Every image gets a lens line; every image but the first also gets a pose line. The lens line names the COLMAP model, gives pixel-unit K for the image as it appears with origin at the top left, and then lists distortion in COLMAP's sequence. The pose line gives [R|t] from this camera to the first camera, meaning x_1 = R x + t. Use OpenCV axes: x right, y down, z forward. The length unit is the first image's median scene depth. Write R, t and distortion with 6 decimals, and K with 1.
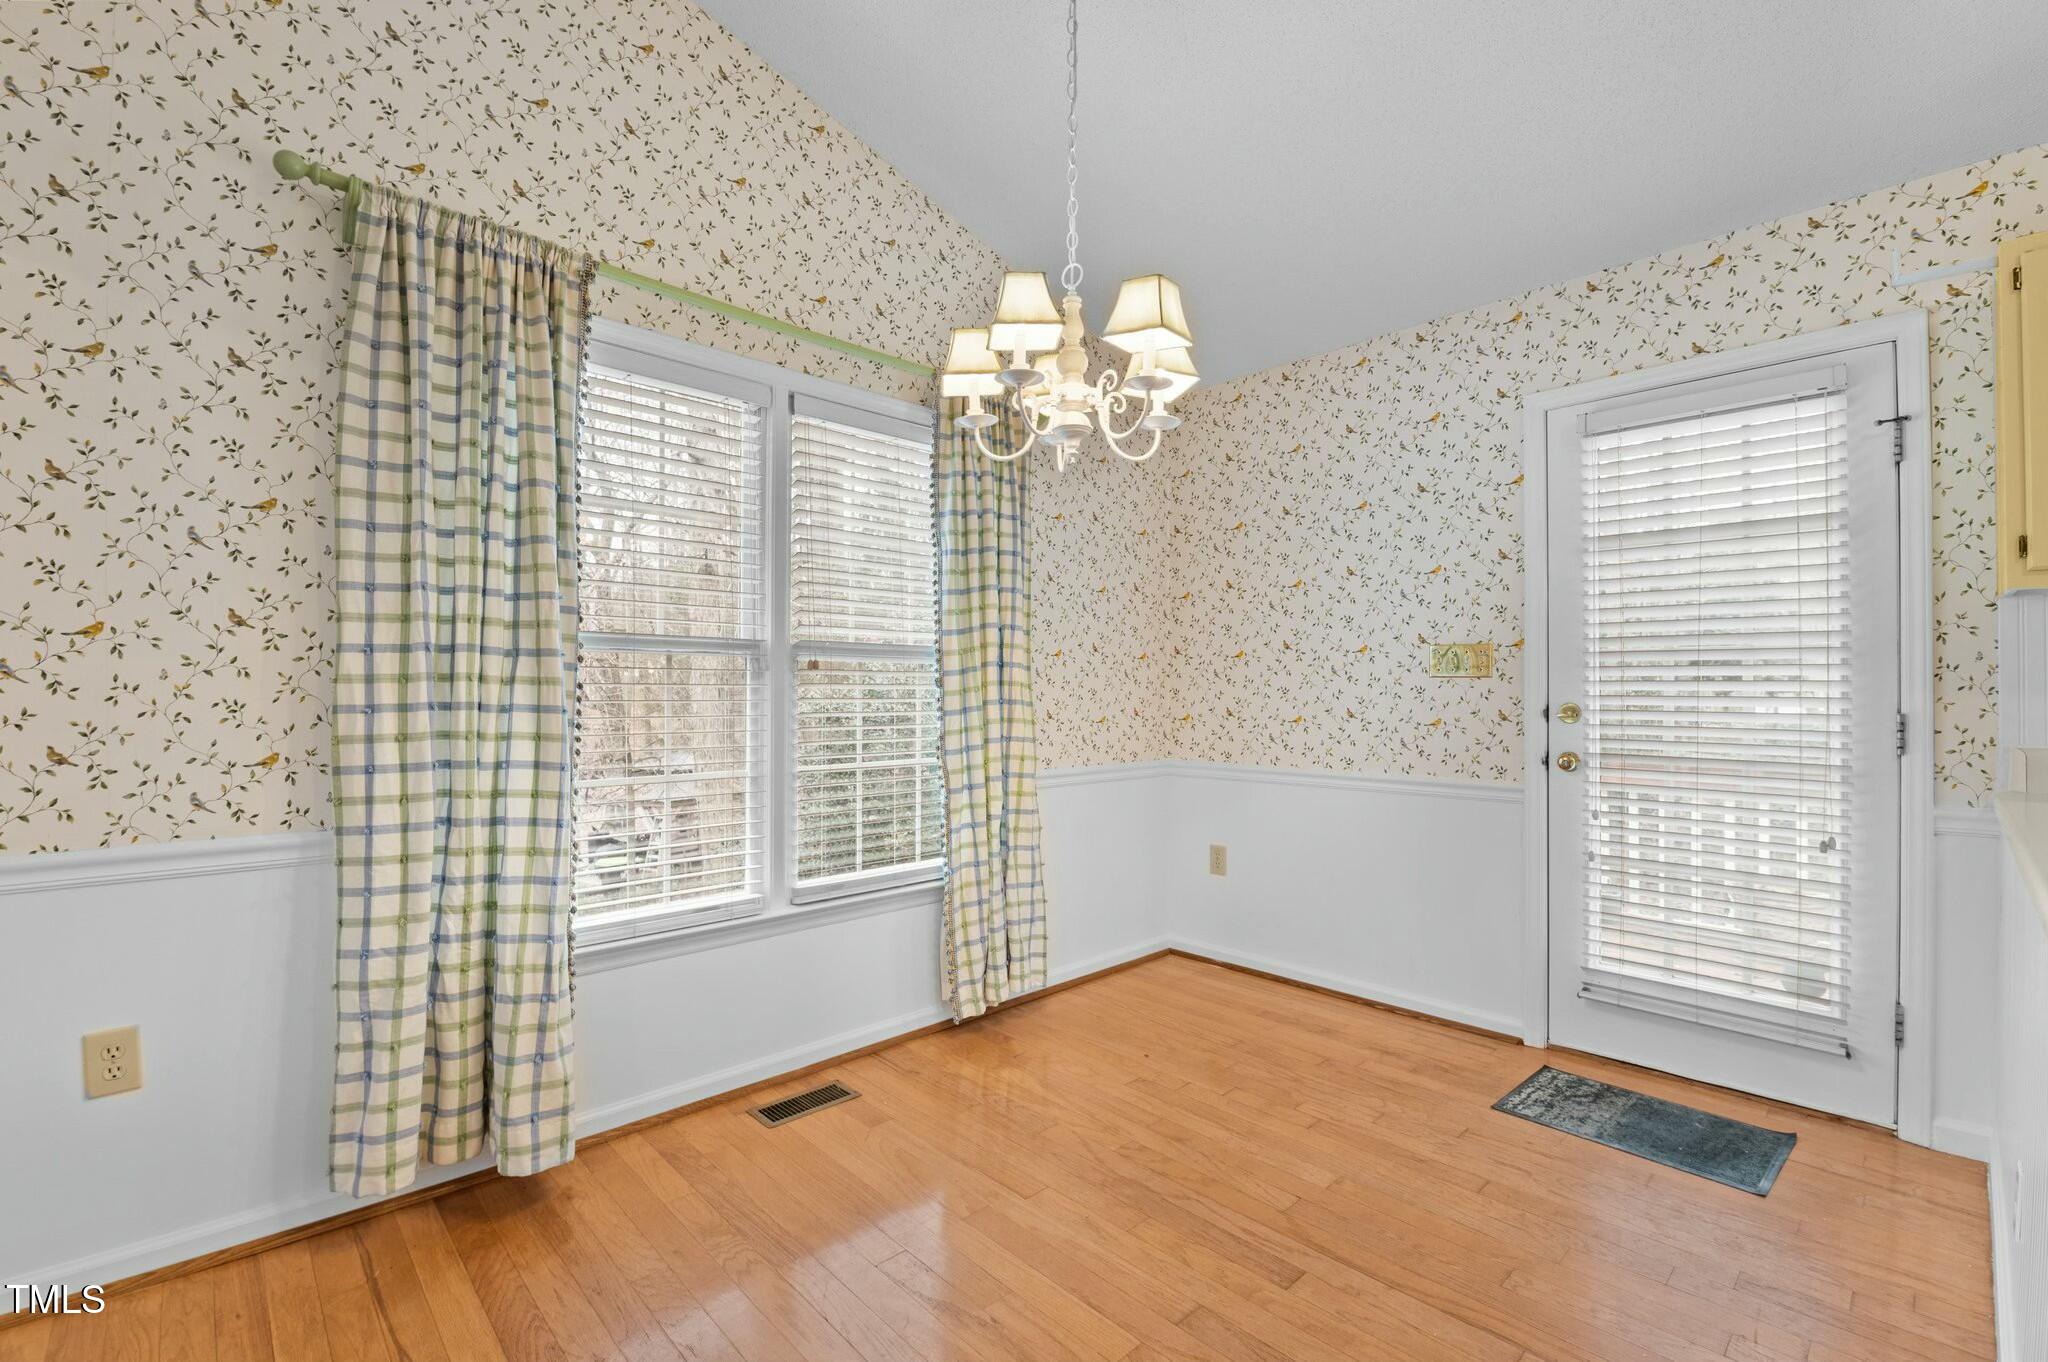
lens RADIAL K [[883.9, 0, 1023.4], [0, 883.9, 684.5], [0, 0, 1]] dist [-0.000253, -0.010086]
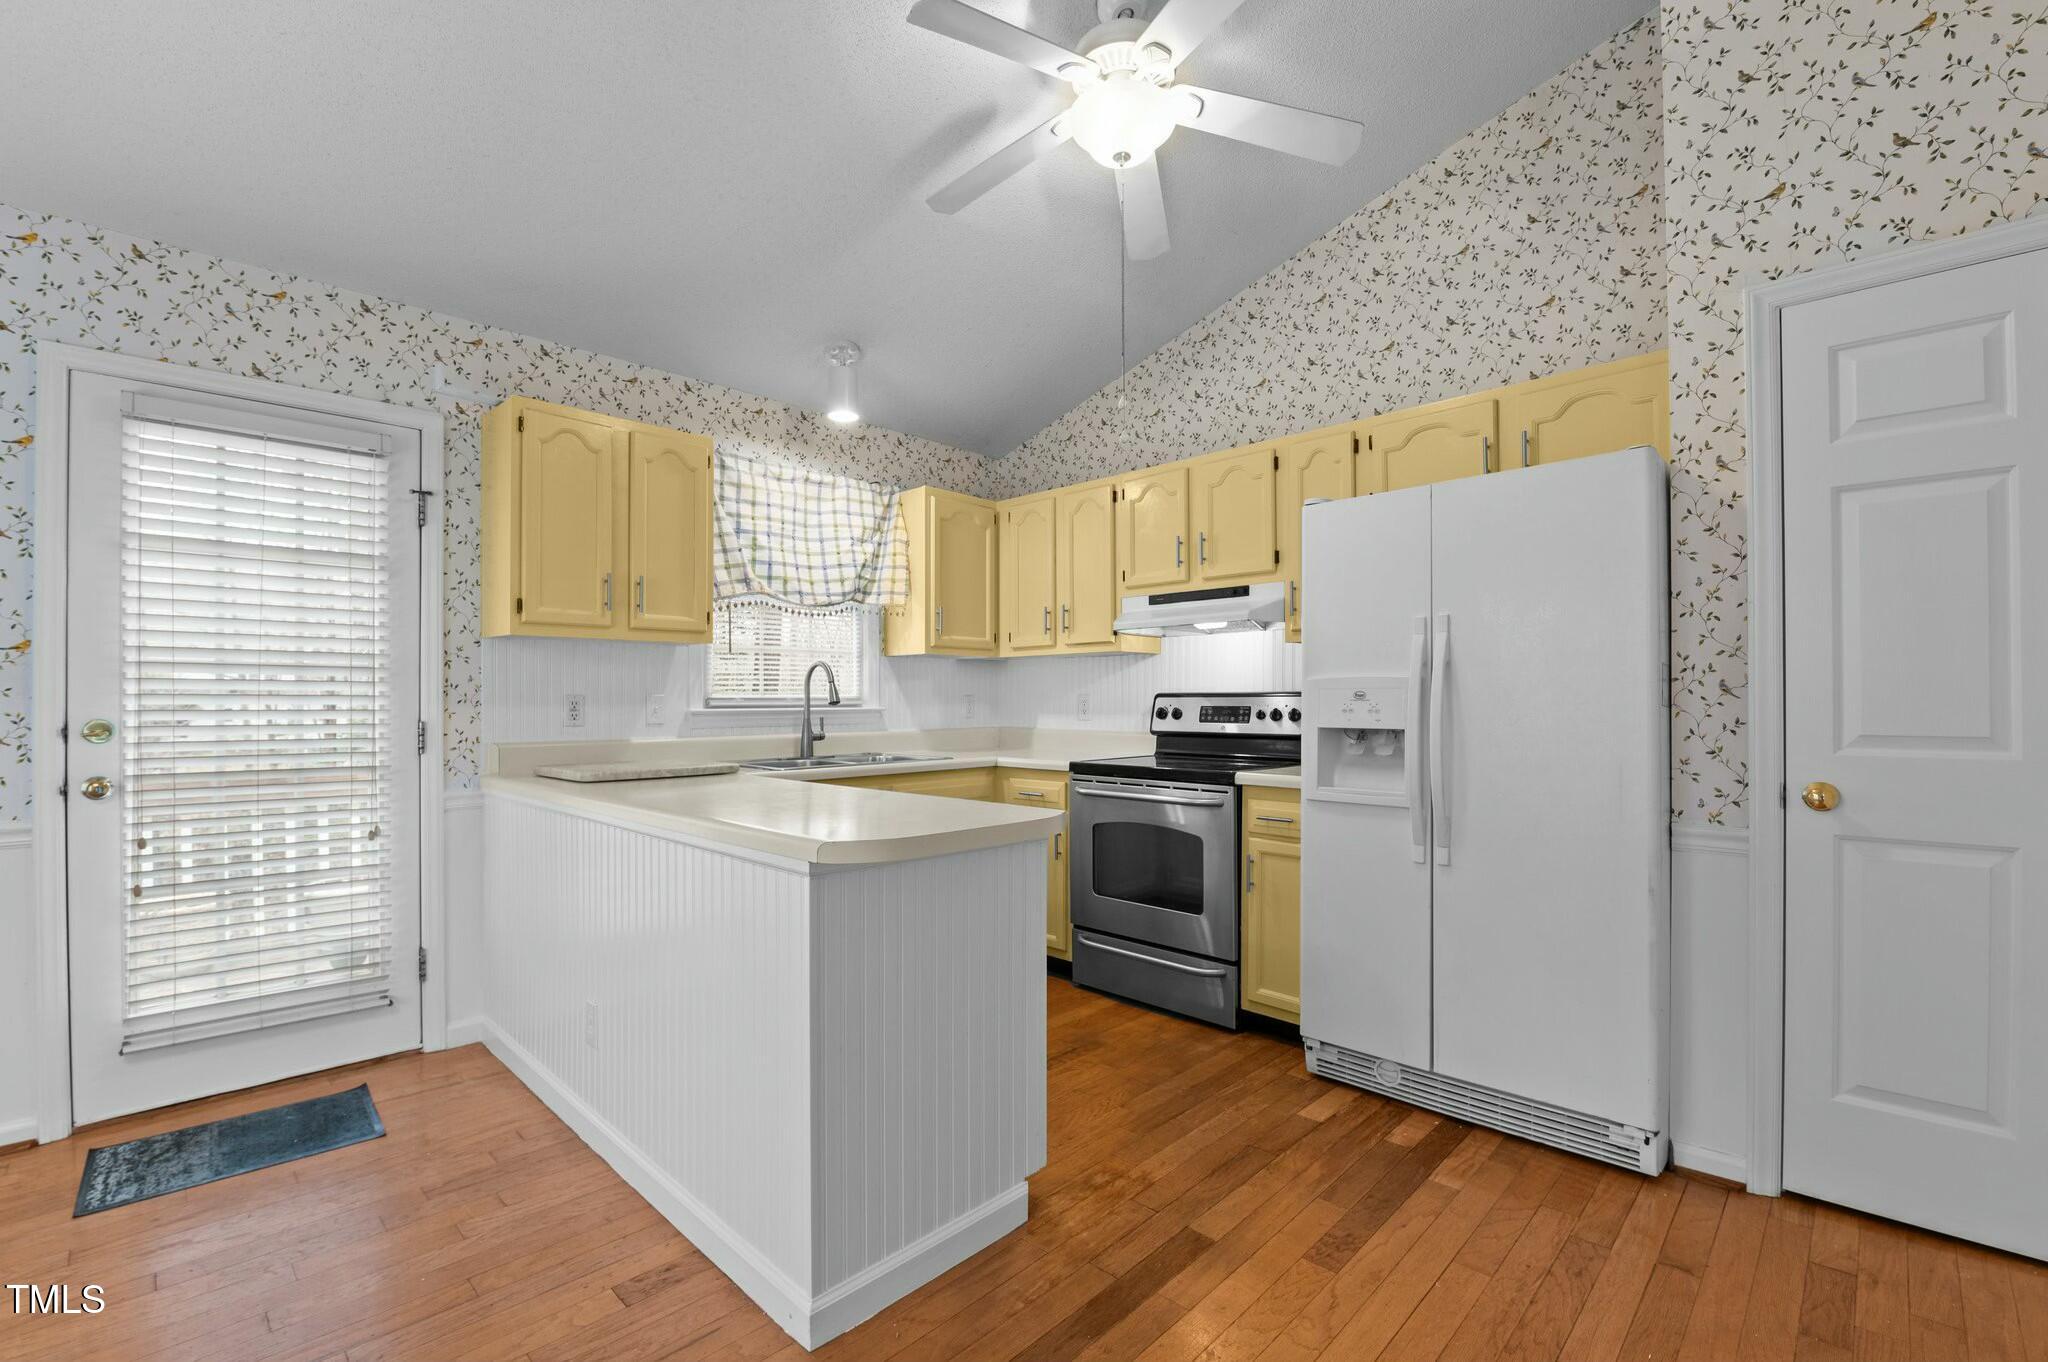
lens RADIAL K [[883.5, 0, 1016.7], [0, 883.5, 697.5], [0, 0, 1]] dist [-0.002276, -0.010172]
pose [[-0.037895, 0.003353, 0.999276, -0.289153], [-0.001624, 0.999993, -0.003417, 0.000764], [-0.999280, -0.001752, -0.037889, 0.156932]]
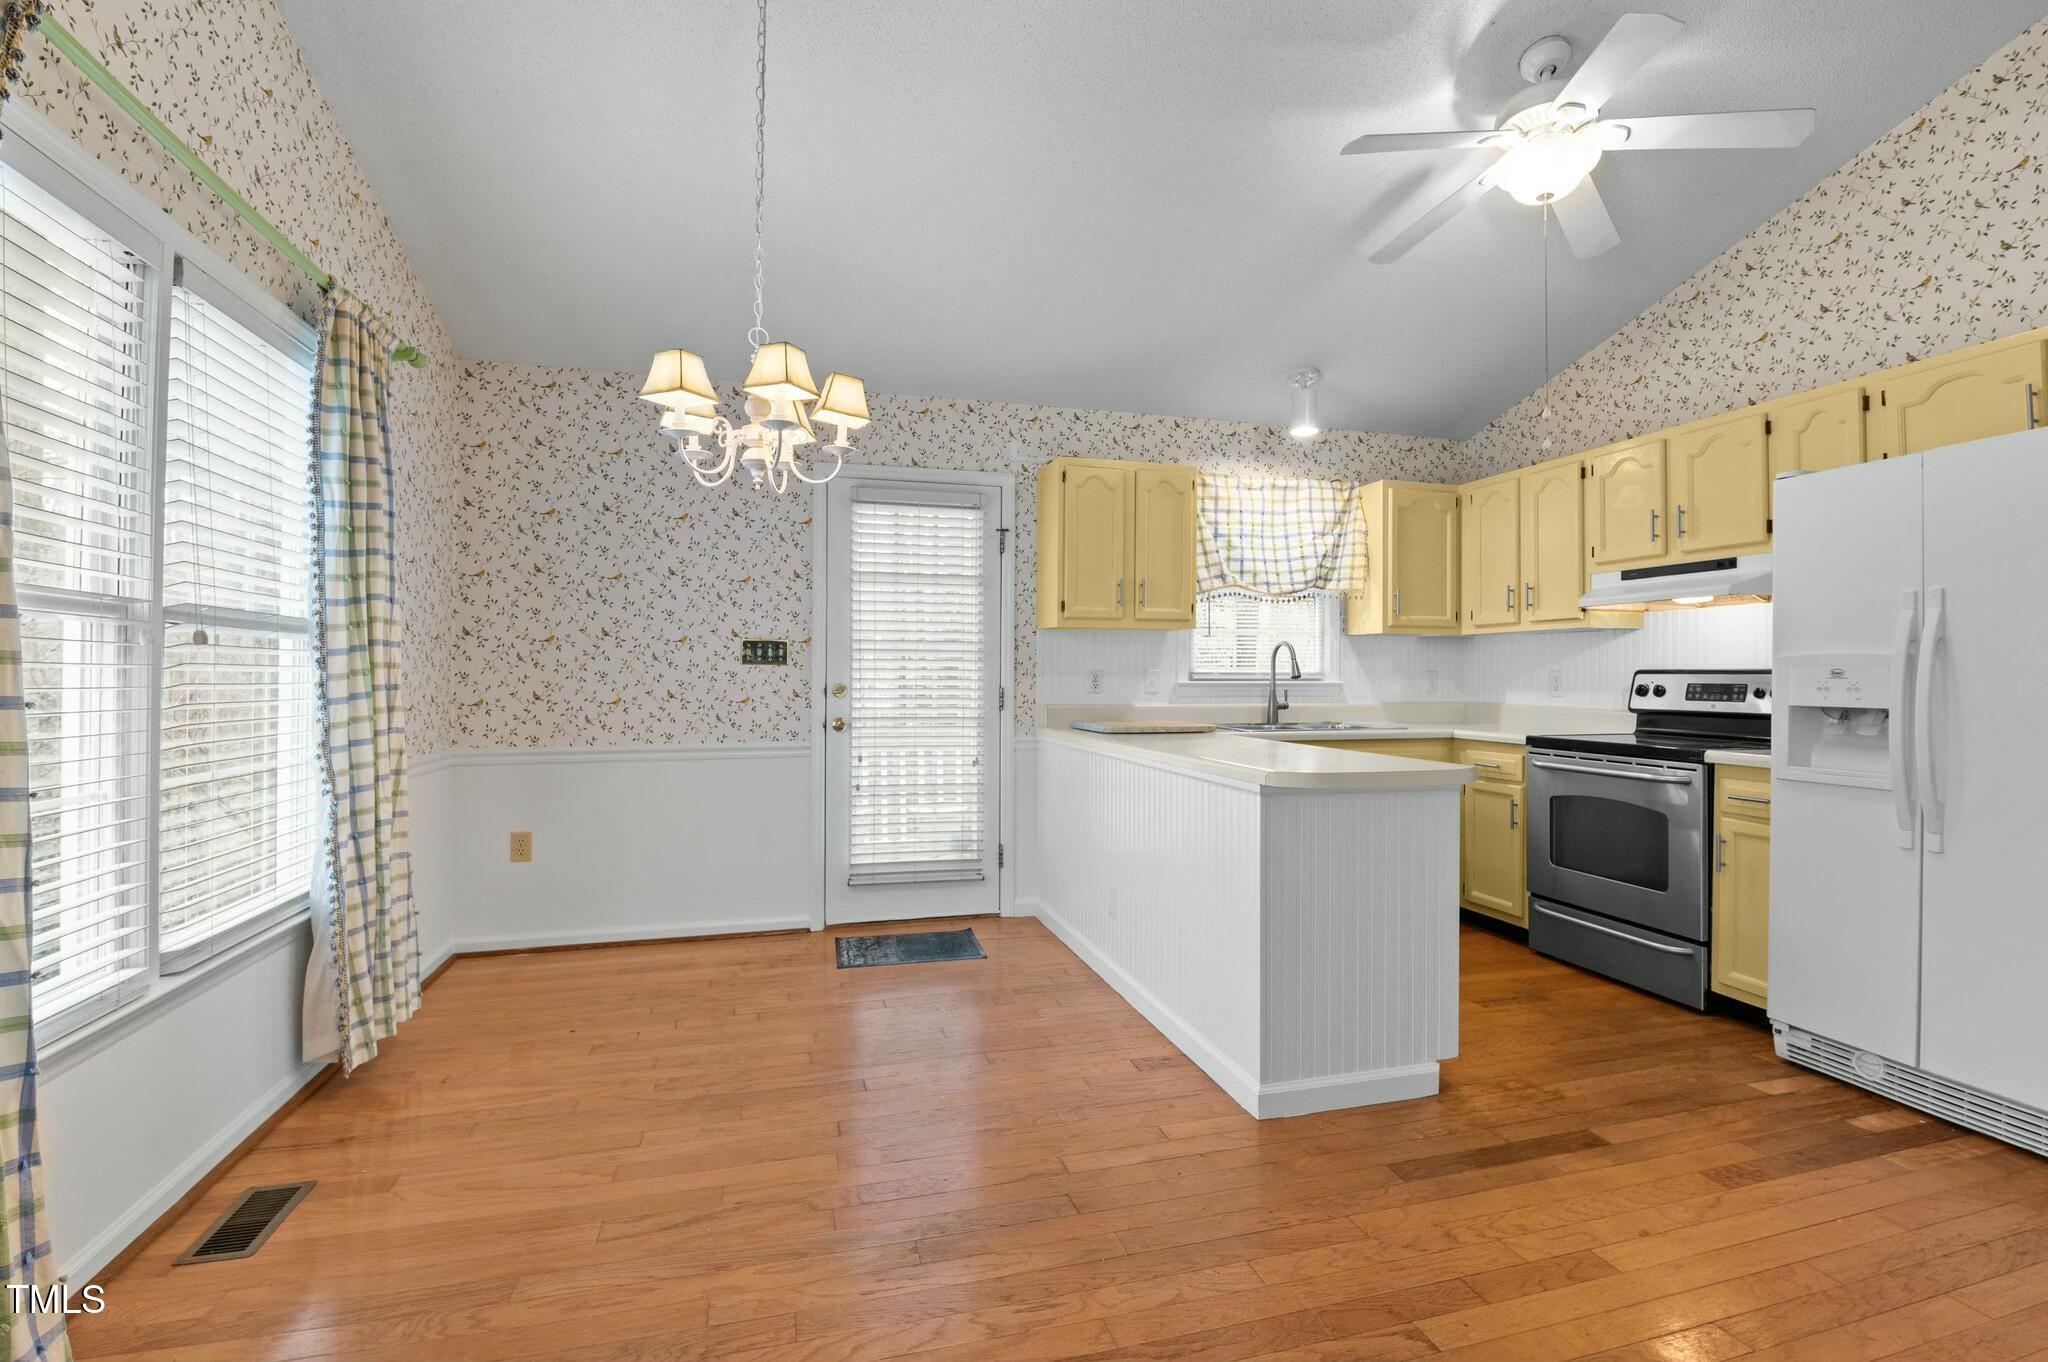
lens RADIAL K [[895.1, 0, 1018.9], [0, 895.1, 667.9], [0, 0, 1]] dist [-0.000898, -0.010659]
pose [[0.467581, 0.008798, 0.883907, -0.595993], [-0.007876, 0.999952, -0.005786, 0.001459], [-0.883915, -0.004256, 0.467628, 0.067476]]
